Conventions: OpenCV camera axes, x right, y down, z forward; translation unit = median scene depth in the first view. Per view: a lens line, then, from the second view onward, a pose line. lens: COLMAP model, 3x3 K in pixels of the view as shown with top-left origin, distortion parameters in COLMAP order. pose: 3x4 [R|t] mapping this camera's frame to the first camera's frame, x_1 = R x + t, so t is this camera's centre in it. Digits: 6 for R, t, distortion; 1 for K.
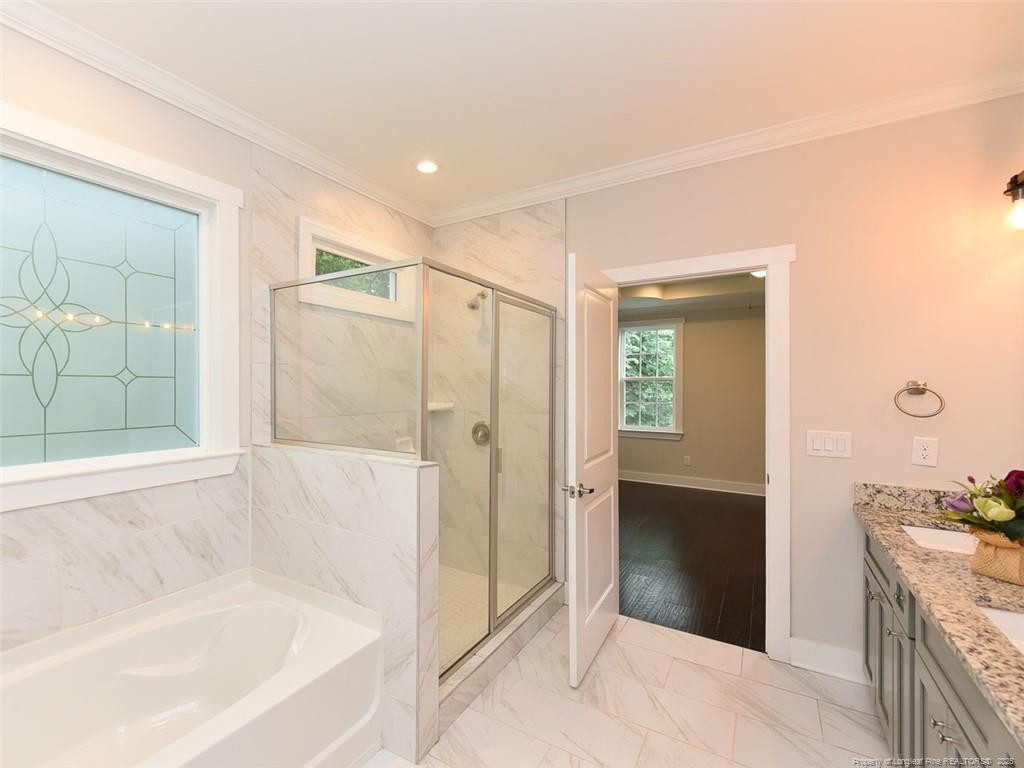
lens RADIAL K [[538.1, 0, 539.0], [0, 538.1, 384.2], [0, 0, 1]] dist [0.010835, 0.000671]
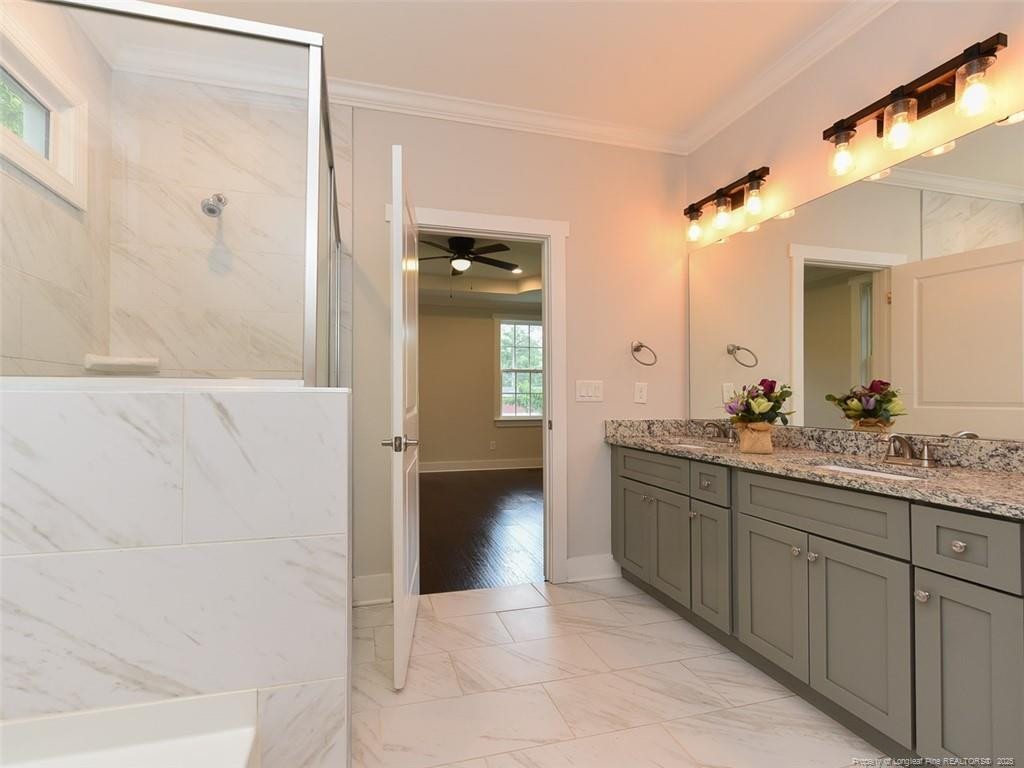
lens RADIAL K [[463.0, 0, 560.4], [0, 463.0, 383.3], [0, 0, 1]] dist [0.001296, -0.000056]
pose [[0.683230, -0.012733, 0.730092, -0.312776], [0.031730, 0.999421, -0.012264, 0.116150], [-0.729513, 0.031545, 0.683239, 0.366702]]
